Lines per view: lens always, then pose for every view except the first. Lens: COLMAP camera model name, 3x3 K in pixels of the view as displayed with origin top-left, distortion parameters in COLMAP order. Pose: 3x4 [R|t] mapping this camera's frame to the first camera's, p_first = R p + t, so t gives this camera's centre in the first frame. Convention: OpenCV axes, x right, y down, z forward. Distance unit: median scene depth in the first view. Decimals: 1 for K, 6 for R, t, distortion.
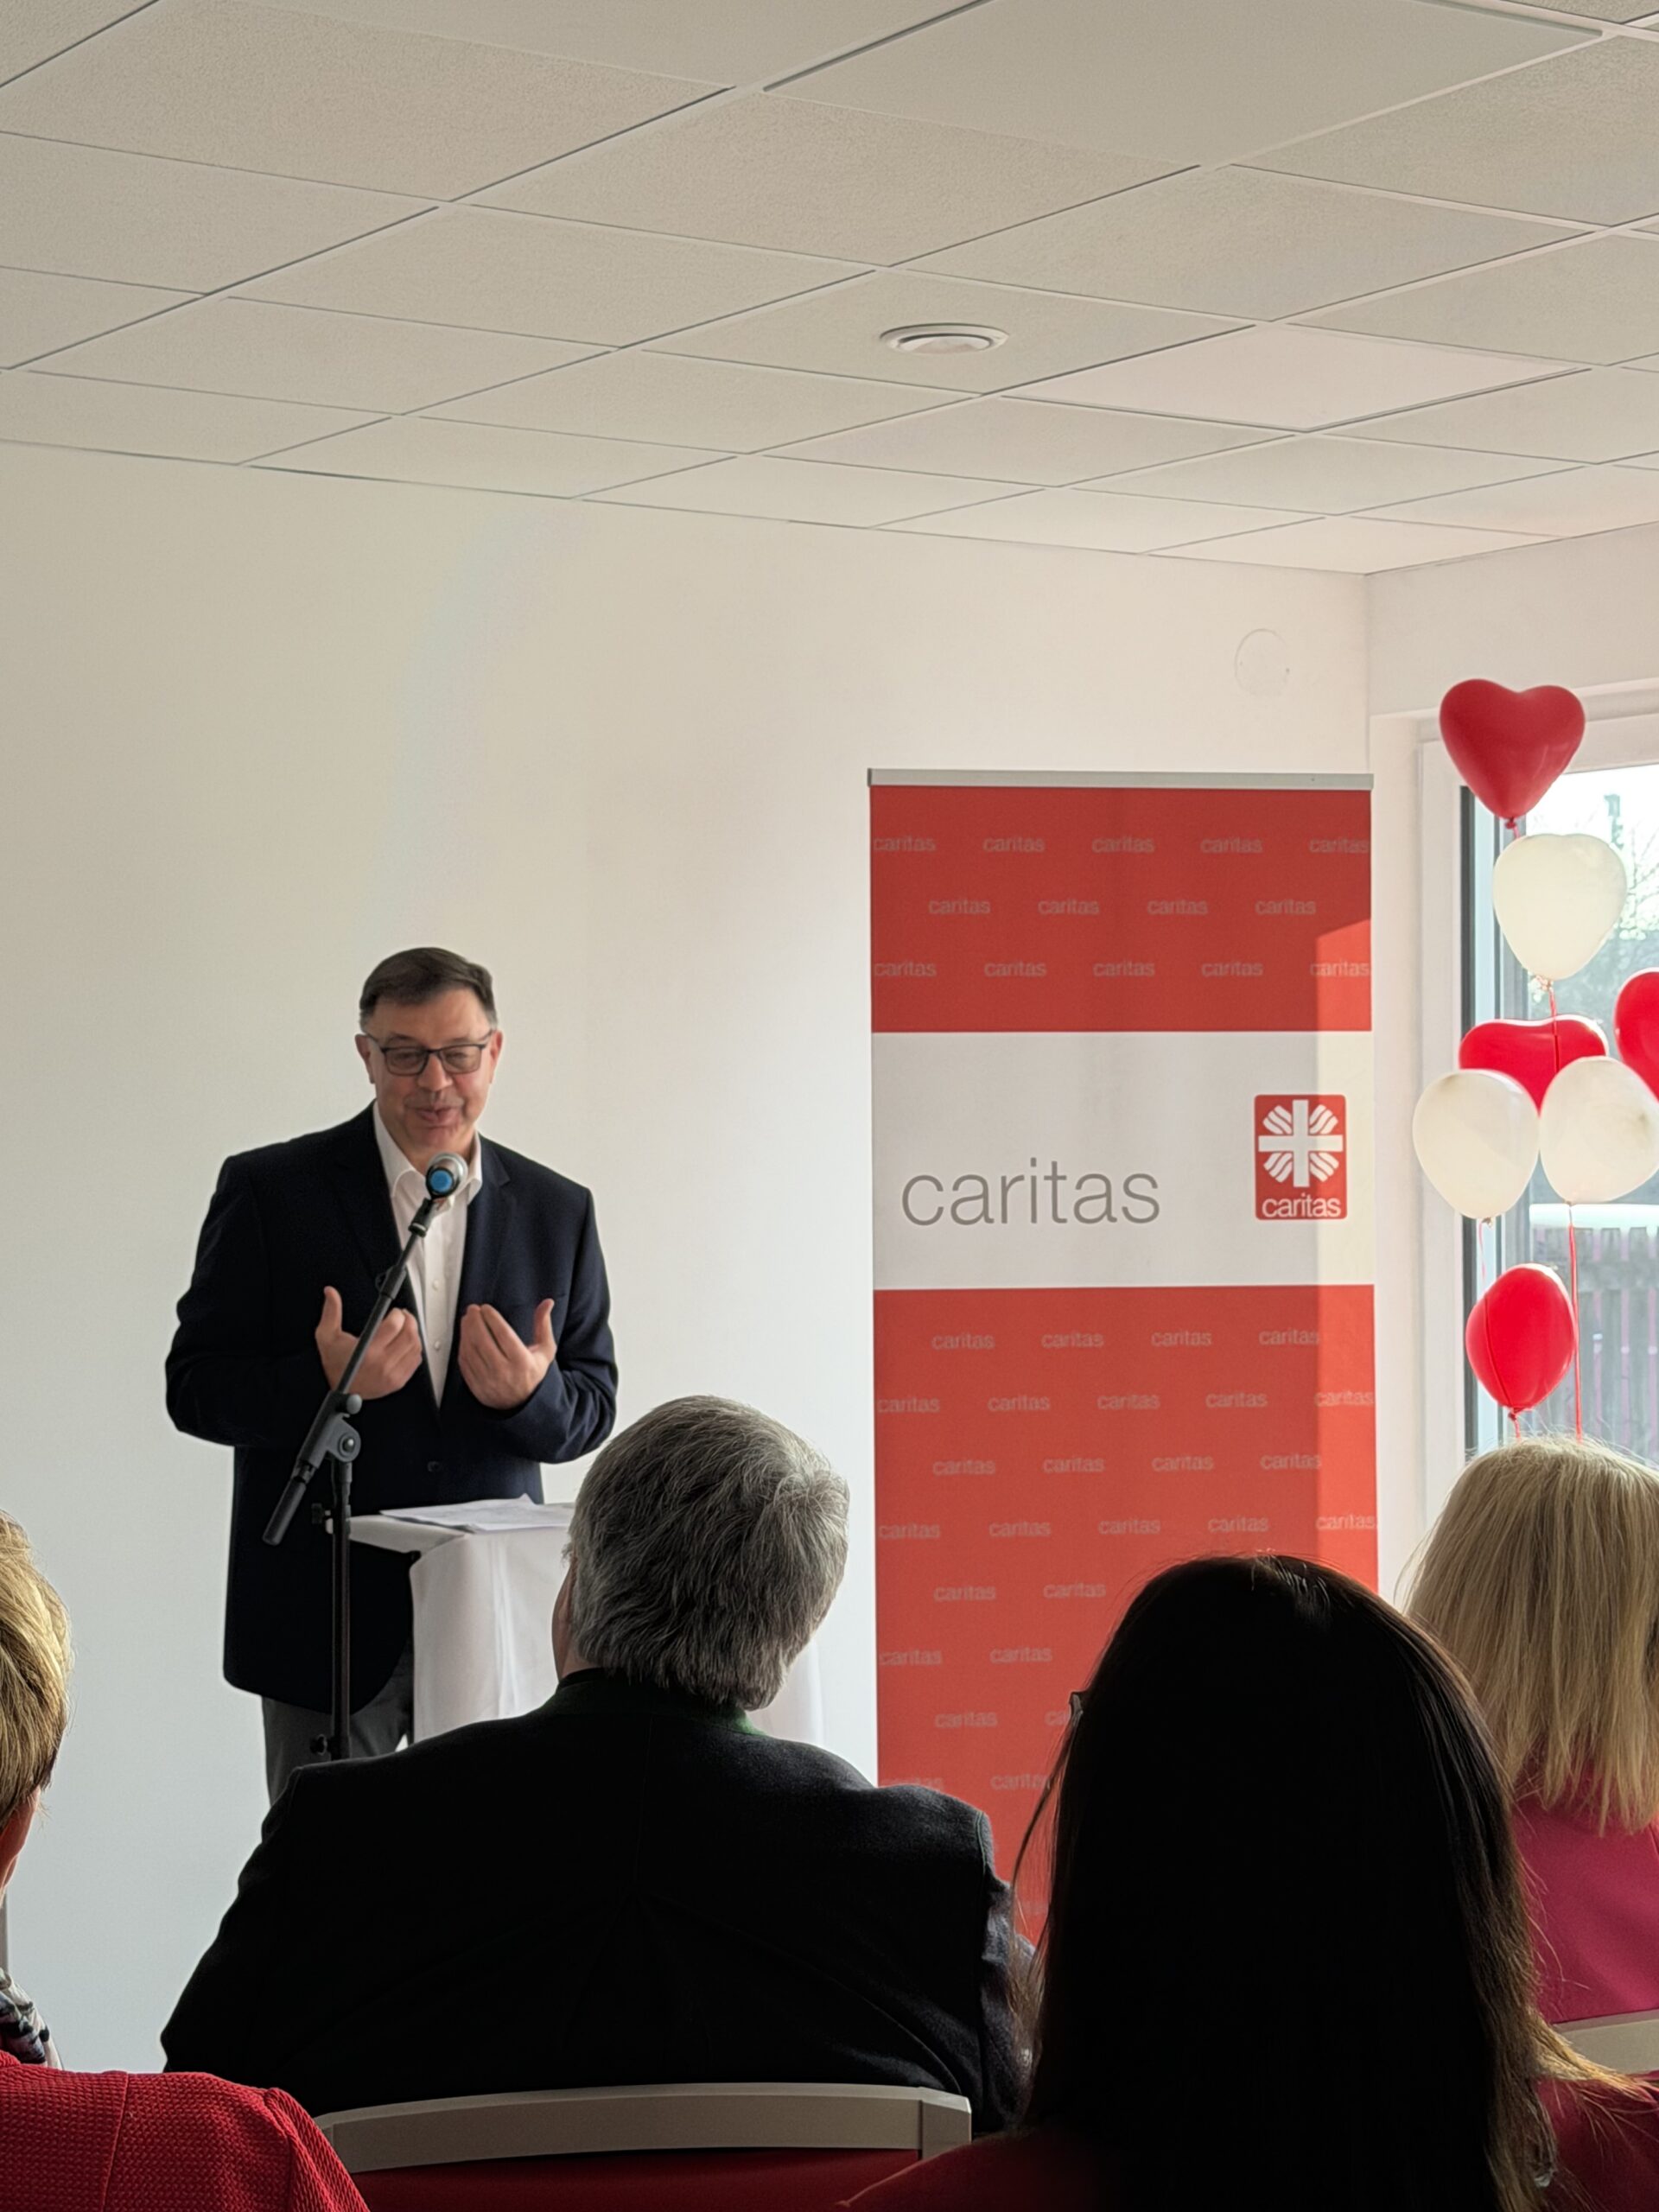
lens RADIAL K [[3989.2, 0, 822.4], [0, 3989.2, 1172.2], [0, 0, 1]] dist [0.097314, -0.101617]
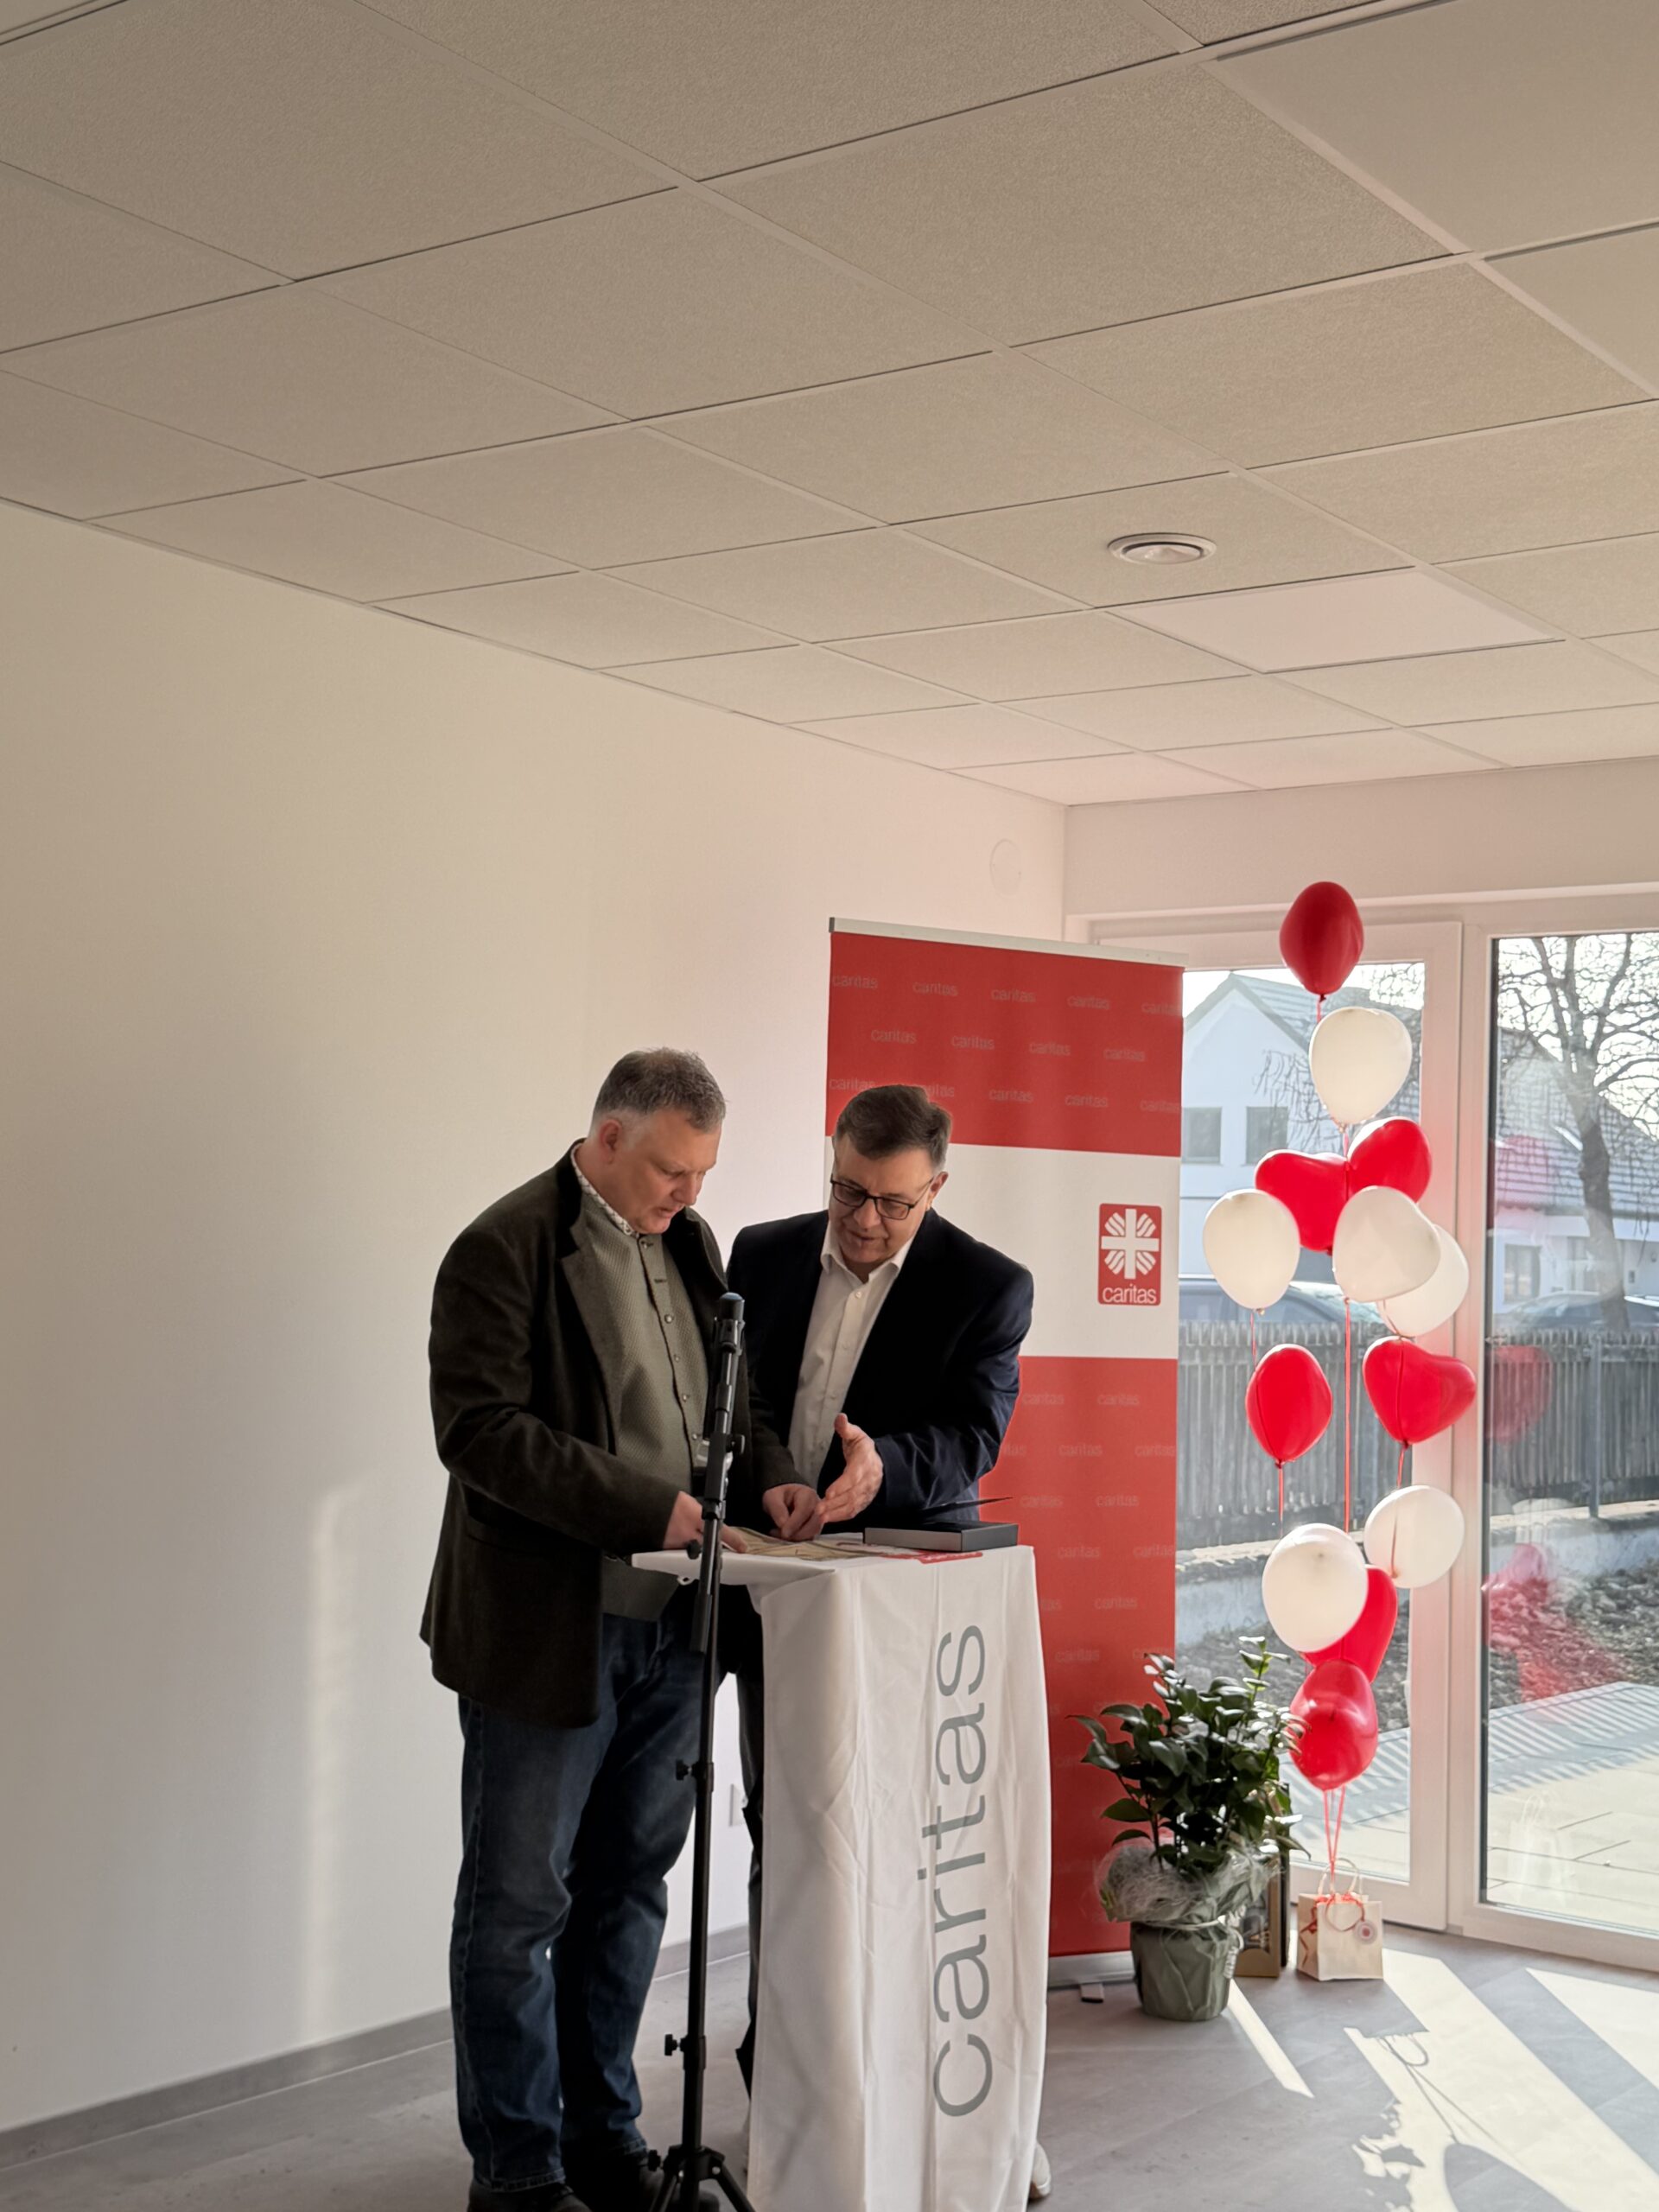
lens RADIAL K [[2841.7, 0, 868.5], [0, 2841.7, 1109.8], [0, 0, 1]] dist [0.176723, 0.056143]
pose [[0.945223, 0.056756, 0.321453, -0.249188], [-0.038628, 0.997297, -0.062500, 0.009931], [-0.324132, 0.046660, 0.944861, 0.188007]]
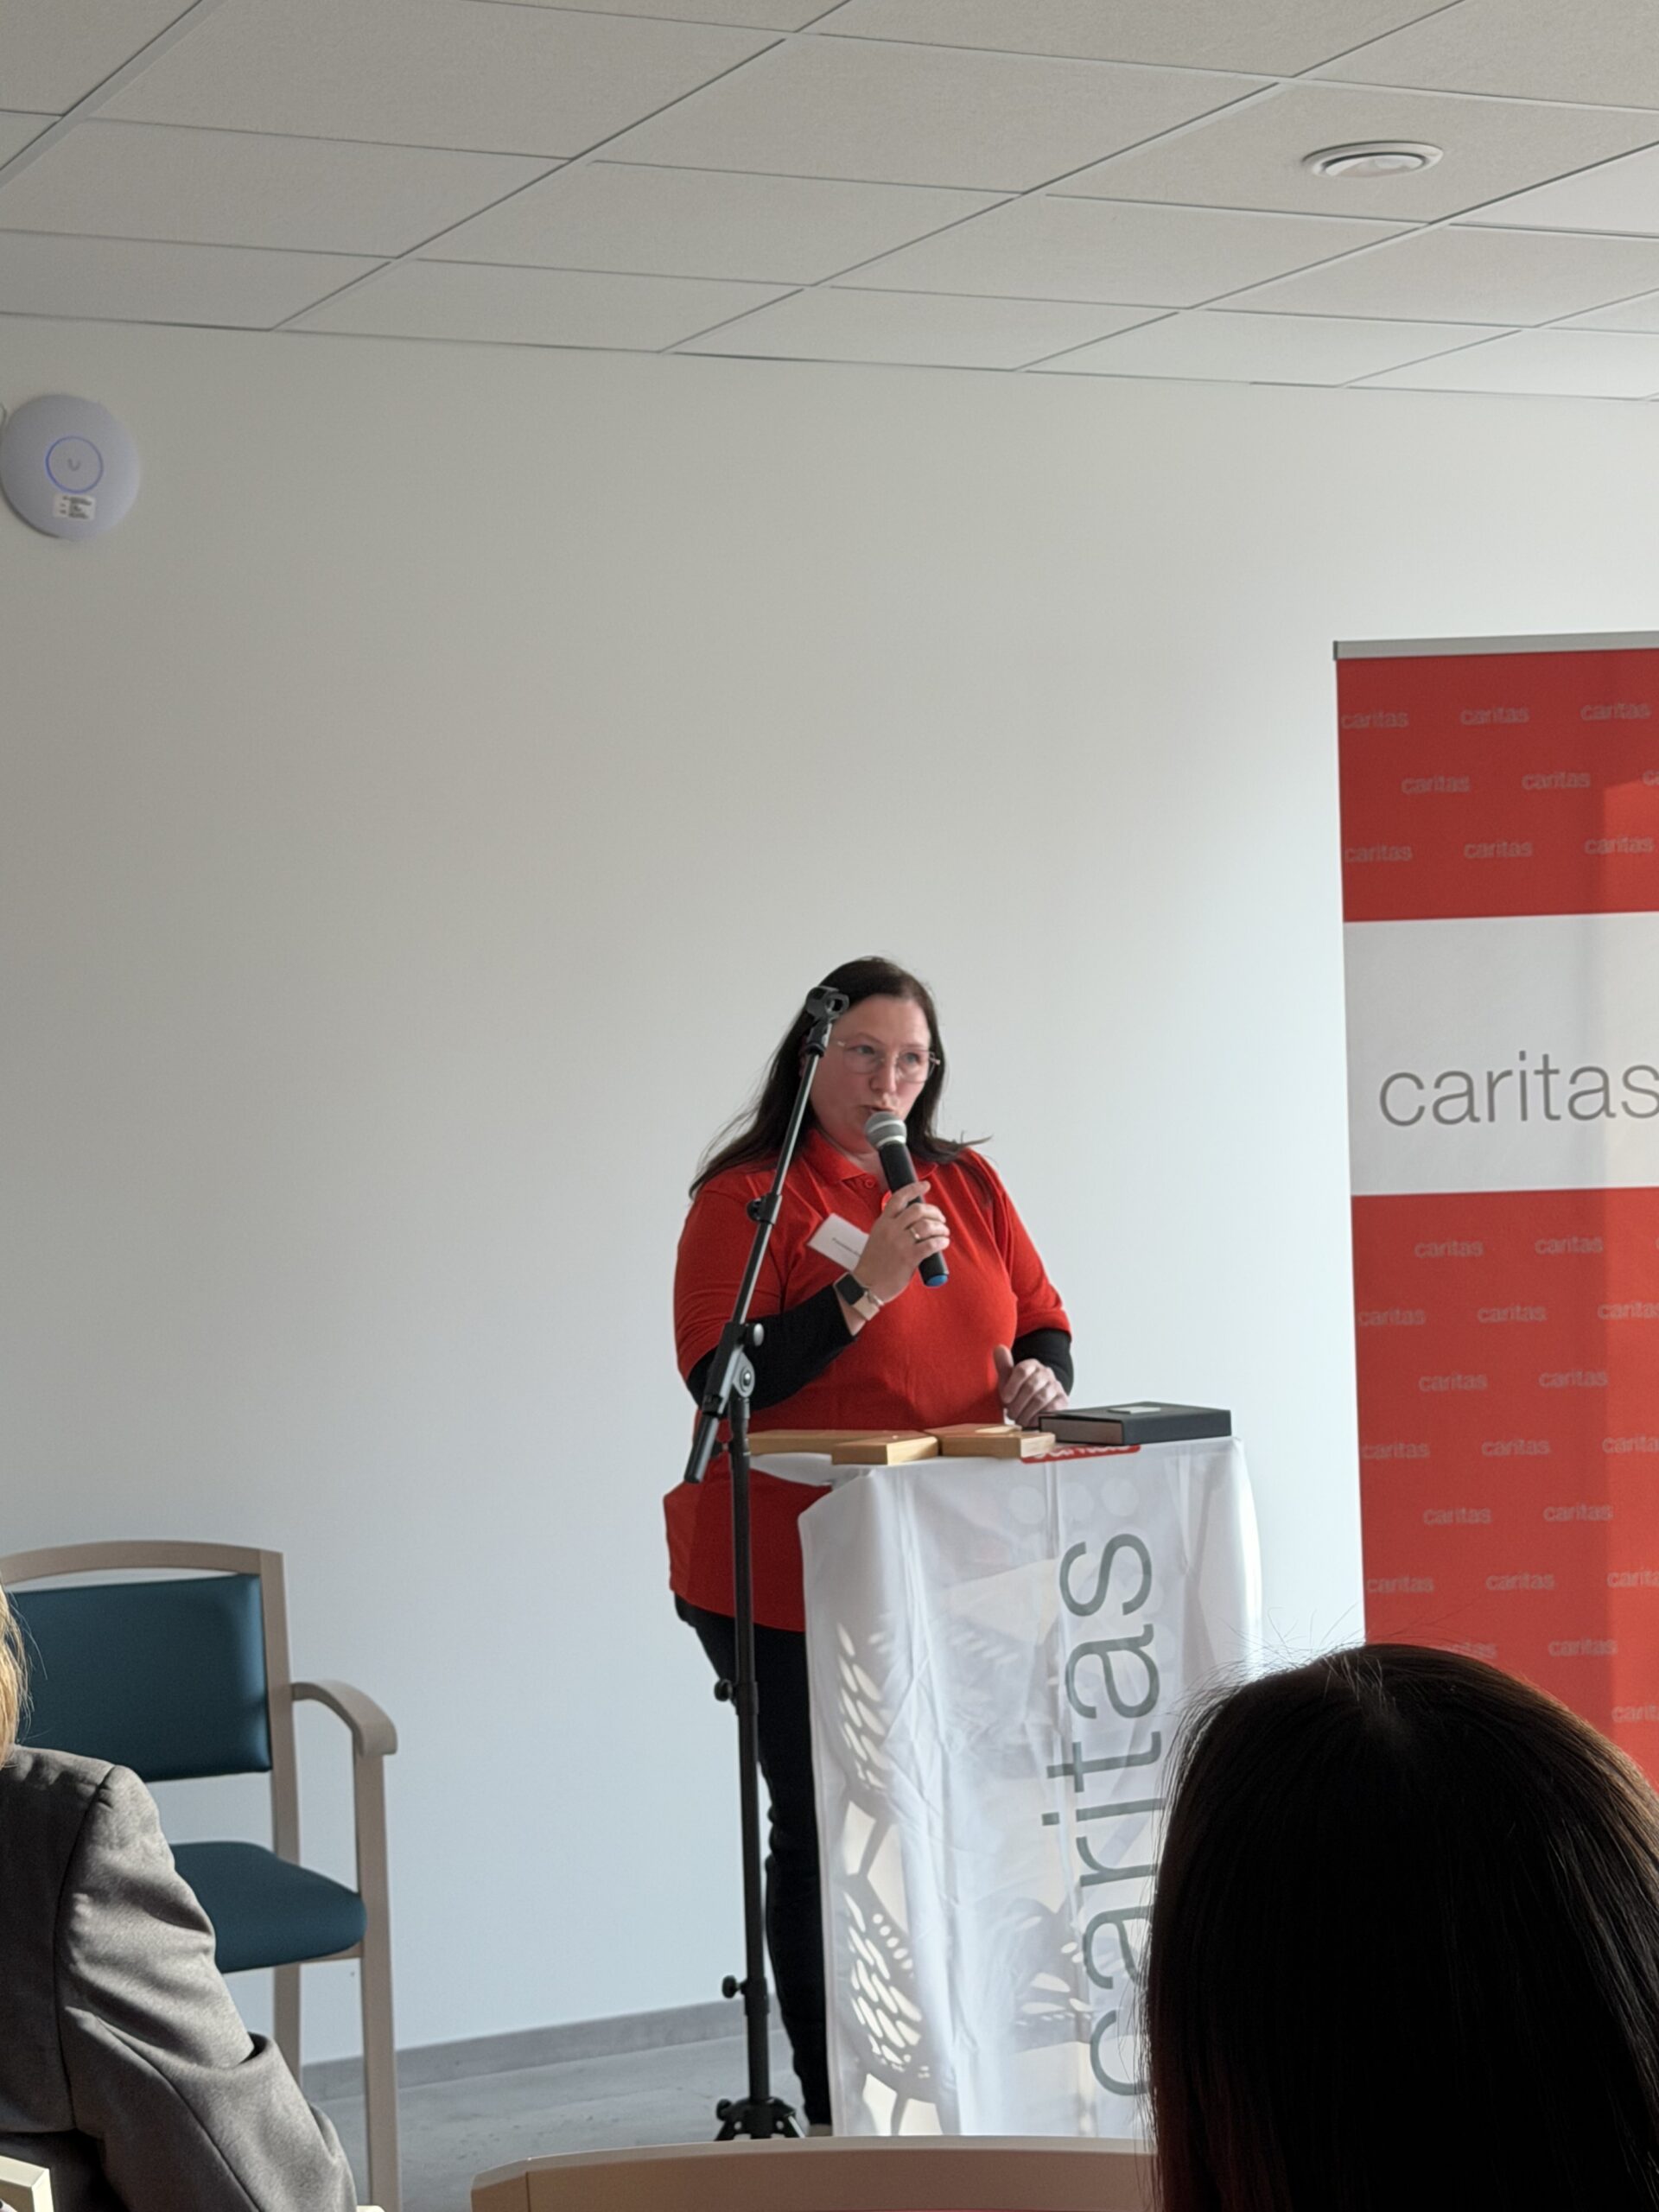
lens RADIAL K [[3882.6, 0, 821.8], [0, 3882.6, 1145.1], [0, 0, 1]] dist [0.120706, 0.075015]
pose [[0.987762, -0.021226, -0.154521, 0.031519], [0.024247, 0.999549, 0.017693, -0.001731], [0.154076, -0.021223, 0.987831, 0.072490]]
